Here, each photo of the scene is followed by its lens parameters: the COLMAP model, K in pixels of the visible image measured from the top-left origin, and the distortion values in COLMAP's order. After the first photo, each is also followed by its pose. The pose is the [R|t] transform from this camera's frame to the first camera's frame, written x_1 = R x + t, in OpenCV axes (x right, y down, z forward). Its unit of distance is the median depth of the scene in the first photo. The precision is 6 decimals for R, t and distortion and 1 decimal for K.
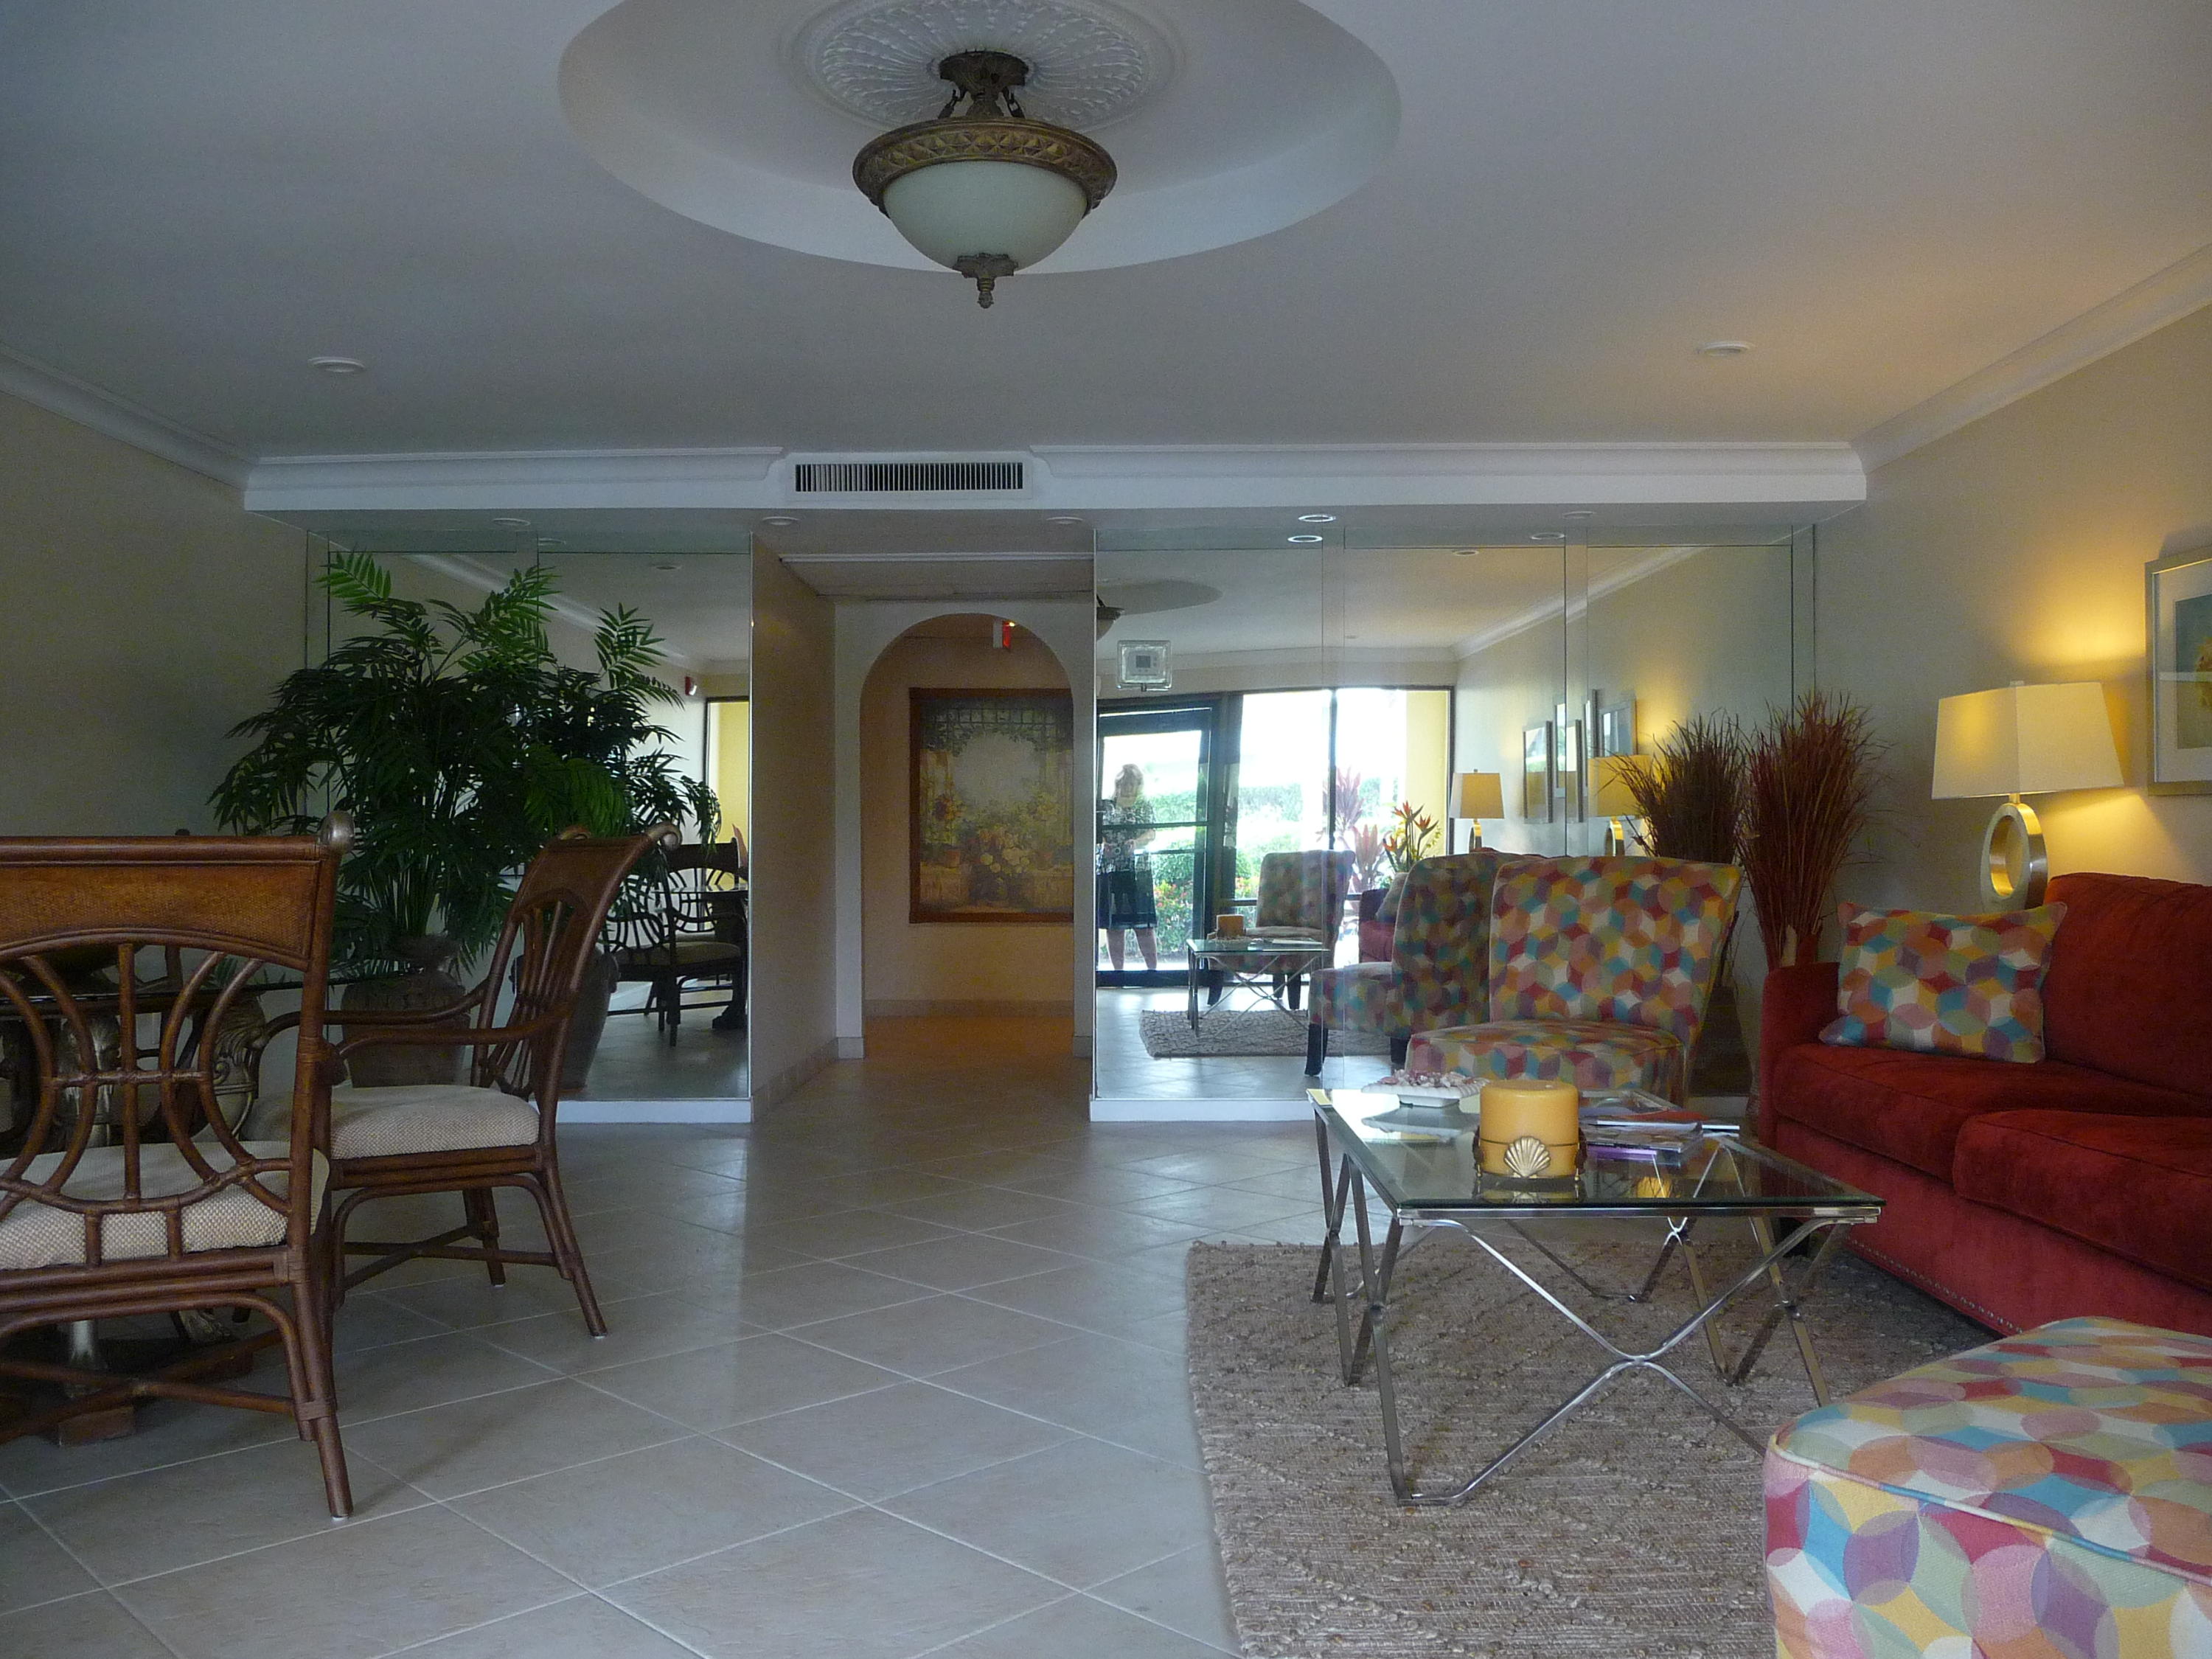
lens RADIAL K [[1794.8, 0, 1106.0], [0, 1794.8, 829.5], [0, 0, 1]] dist [-0.062576, 0.000659]
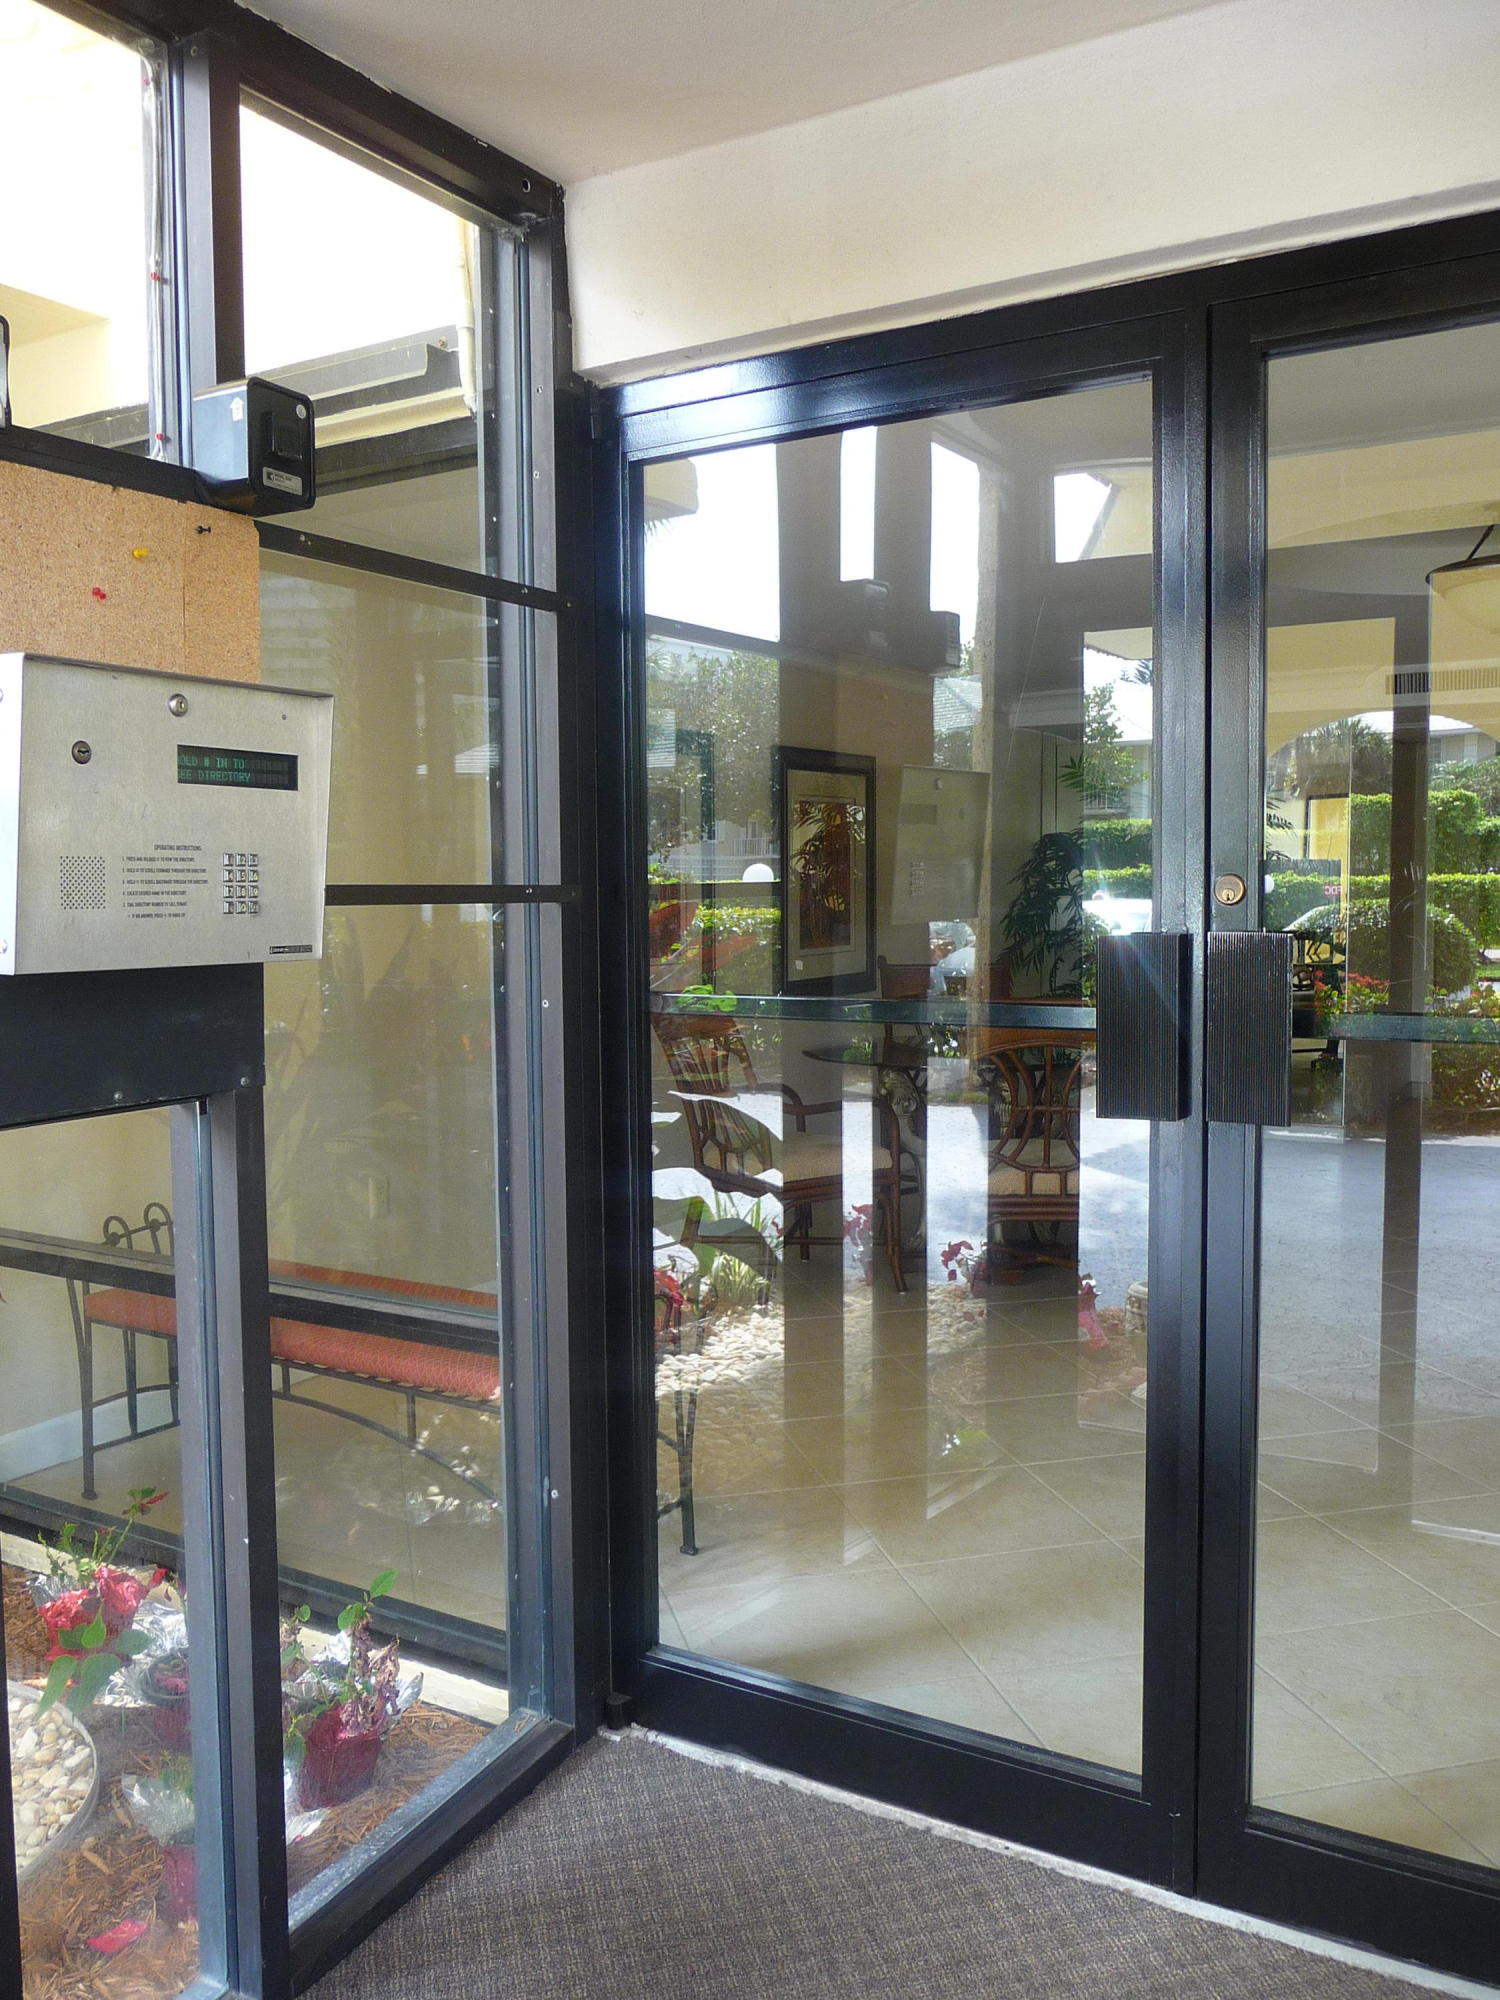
lens RADIAL K [[1622.8, 0, 750.0], [0, 1622.8, 1000.0], [0, 0, 1]] dist [-0.062576, 0.000659]
pose [[0.855583, 0.037949, -0.516273, 0.071142], [0.005407, 0.996600, 0.082216, -0.078693], [0.517637, -0.073134, 0.852469, -0.432295]]
